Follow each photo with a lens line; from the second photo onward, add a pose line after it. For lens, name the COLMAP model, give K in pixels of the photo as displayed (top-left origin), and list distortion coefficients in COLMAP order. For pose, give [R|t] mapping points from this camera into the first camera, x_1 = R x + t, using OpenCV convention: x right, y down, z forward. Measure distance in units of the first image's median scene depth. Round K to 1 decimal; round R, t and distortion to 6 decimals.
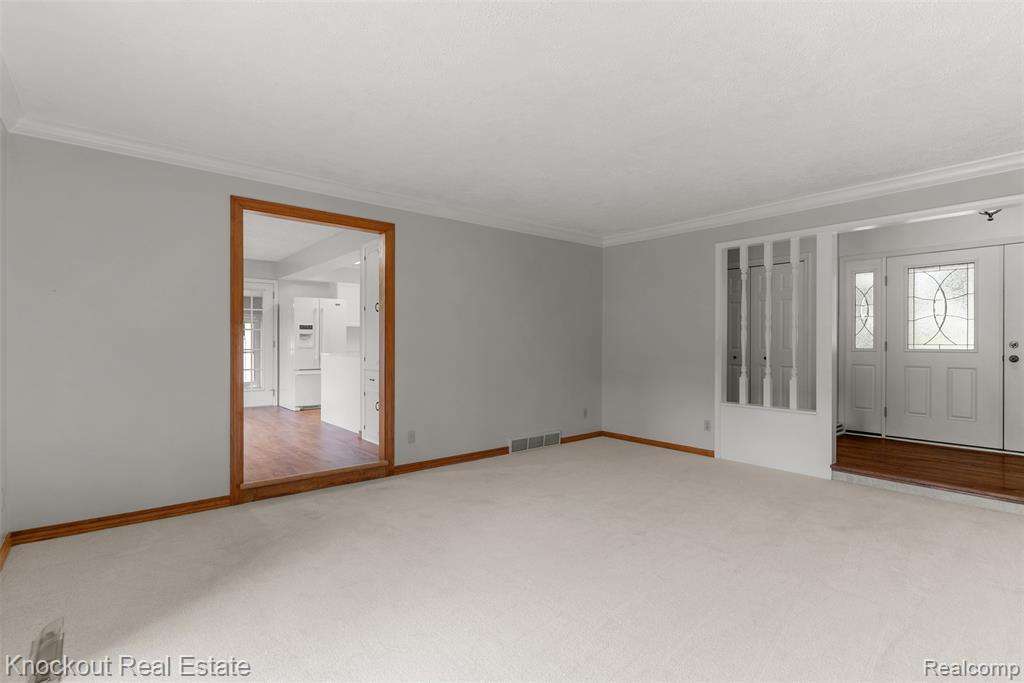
lens RADIAL K [[491.5, 0, 518.2], [0, 491.5, 345.2], [0, 0, 1]] dist [-0.002432, 0.004597]
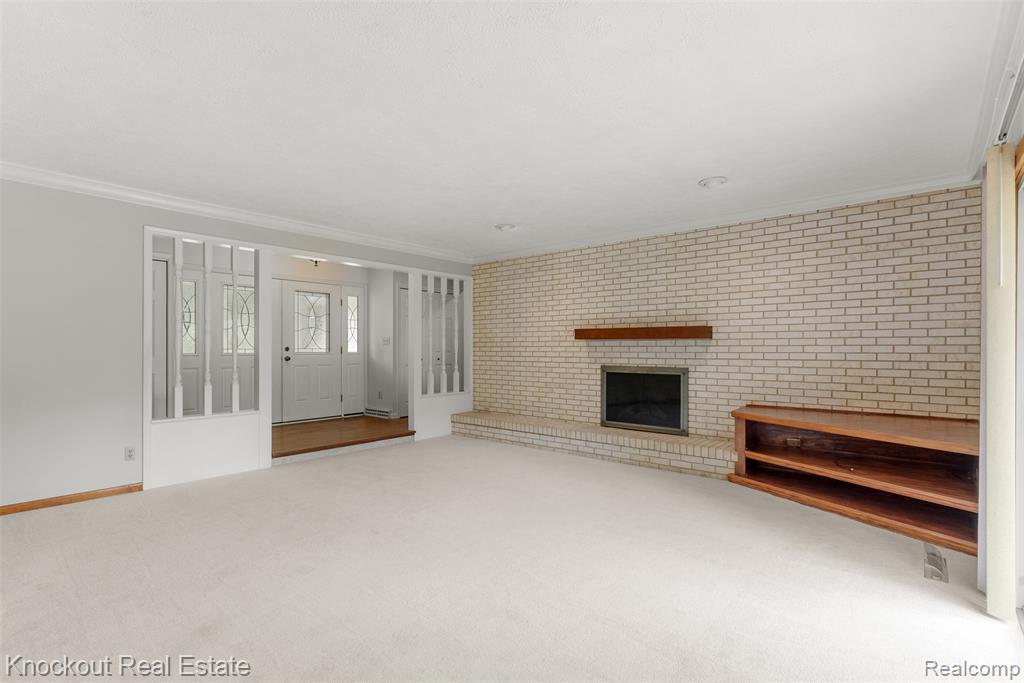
lens RADIAL K [[491.5, 0, 511.4], [0, 491.5, 350.7], [0, 0, 1]] dist [-0.002432, 0.004597]
pose [[-0.160664, -0.007297, 0.986982, -0.484817], [0.003514, 0.999962, 0.007965, -0.004612], [-0.987003, 0.004748, -0.160632, 0.522020]]
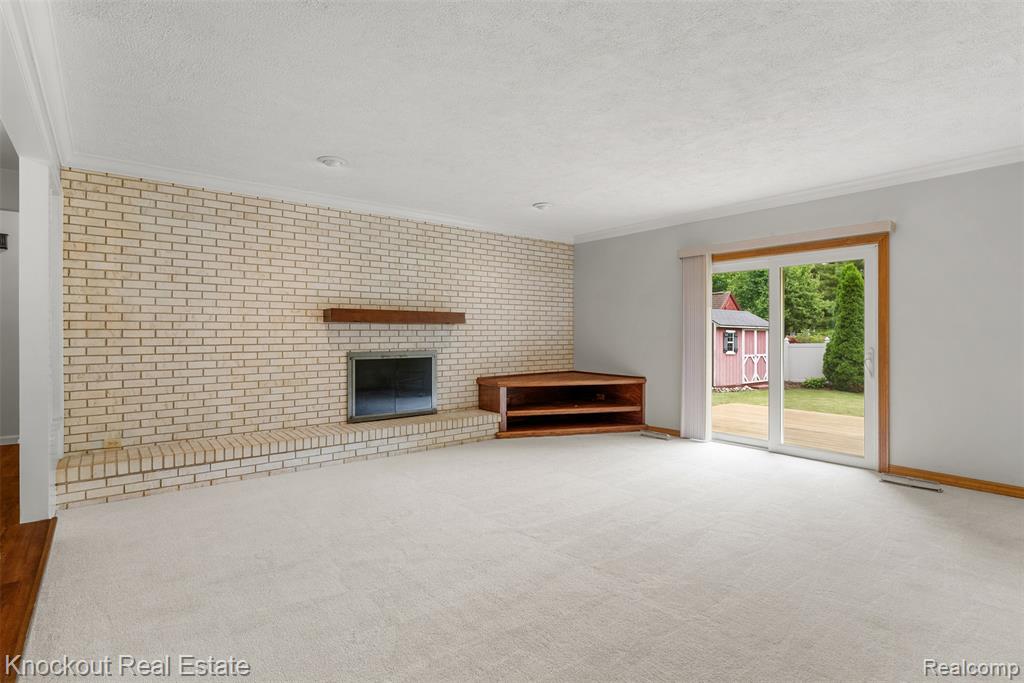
lens RADIAL K [[511.0, 0, 521.3], [0, 511.0, 335.4], [0, 0, 1]] dist [0.001085, 0.000240]
pose [[-0.999883, -0.002875, 0.014999, 0.111372], [-0.002723, 0.999945, 0.010152, -0.005292], [-0.015027, 0.010110, -0.999836, 1.021585]]
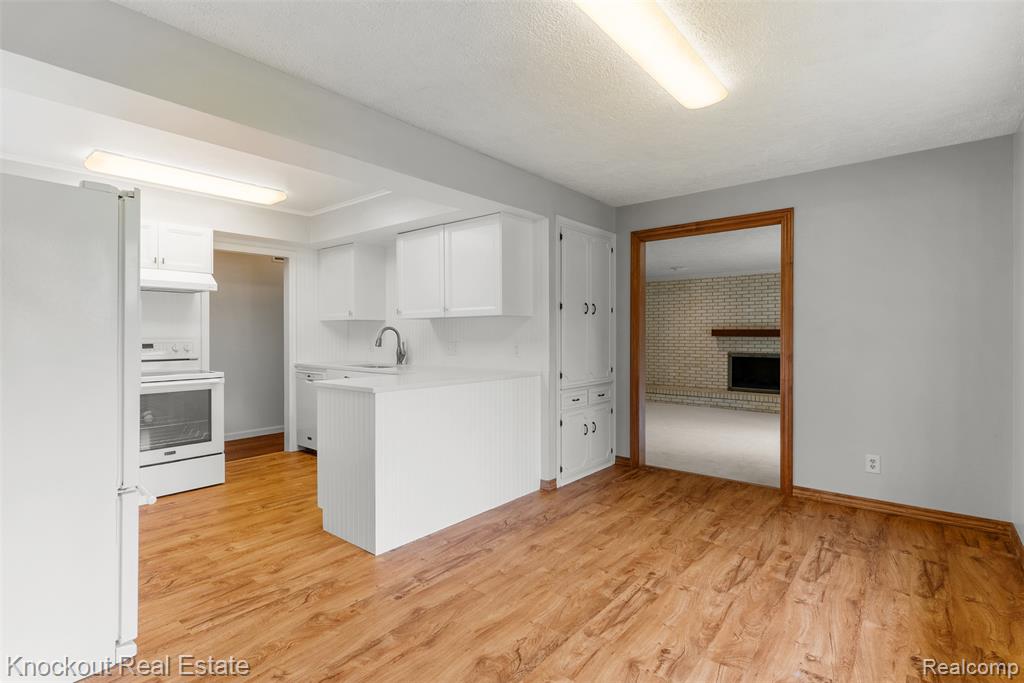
lens RADIAL K [[491.5, 0, 512.2], [0, 491.5, 343.3], [0, 0, 1]] dist [-0.002432, 0.004597]
pose [[-0.176991, -0.020642, 0.983996, -0.934760], [0.006186, 0.999737, 0.022085, -0.033063], [-0.984193, 0.009996, -0.176817, 1.105474]]
